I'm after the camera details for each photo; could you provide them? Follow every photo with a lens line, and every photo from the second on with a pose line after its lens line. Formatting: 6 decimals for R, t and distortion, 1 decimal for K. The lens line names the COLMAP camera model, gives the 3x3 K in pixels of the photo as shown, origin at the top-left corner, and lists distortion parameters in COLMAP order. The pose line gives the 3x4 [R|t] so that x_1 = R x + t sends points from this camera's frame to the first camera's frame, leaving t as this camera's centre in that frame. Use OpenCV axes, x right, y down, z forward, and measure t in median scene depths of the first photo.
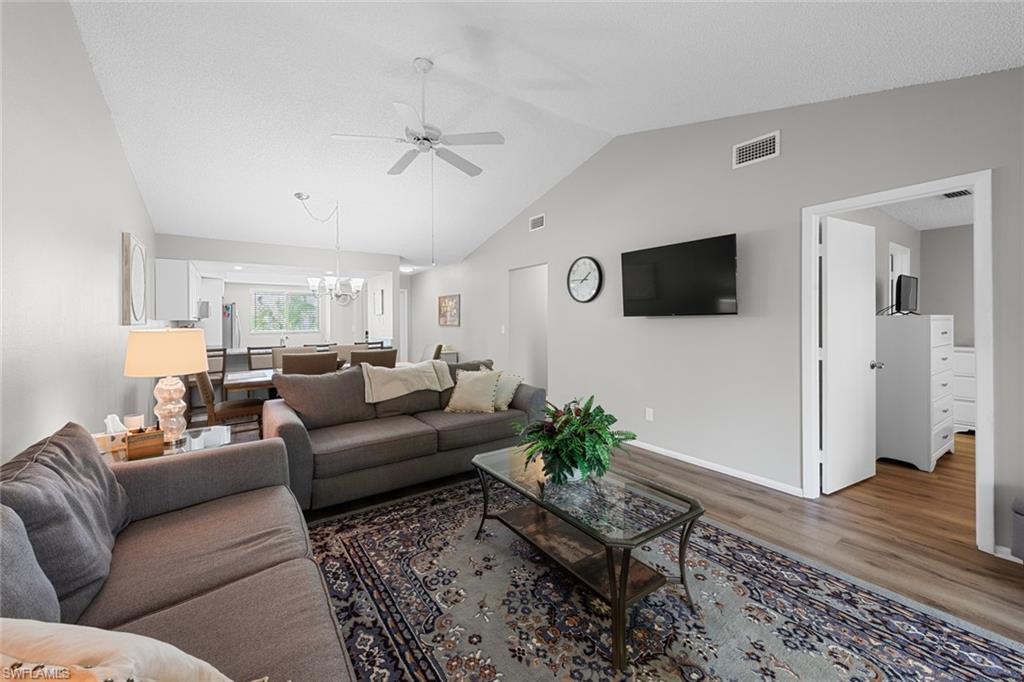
lens RADIAL K [[398.0, 0, 517.2], [0, 398.0, 325.7], [0, 0, 1]] dist [0.002907, 0.000094]
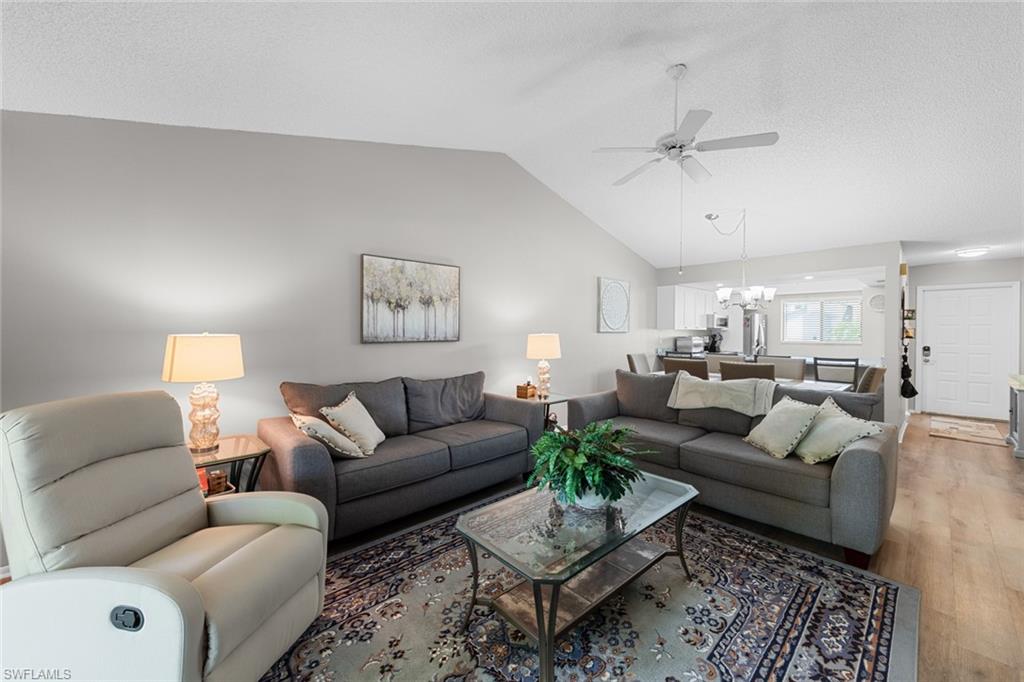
lens RADIAL K [[392.2, 0, 512.0], [0, 392.2, 332.9], [0, 0, 1]] dist [0.006688, -0.000297]
pose [[0.129746, 0.016041, -0.991417, 0.954892], [-0.021042, 0.999689, 0.013421, -0.018633], [0.991324, 0.019120, 0.130044, 0.668264]]
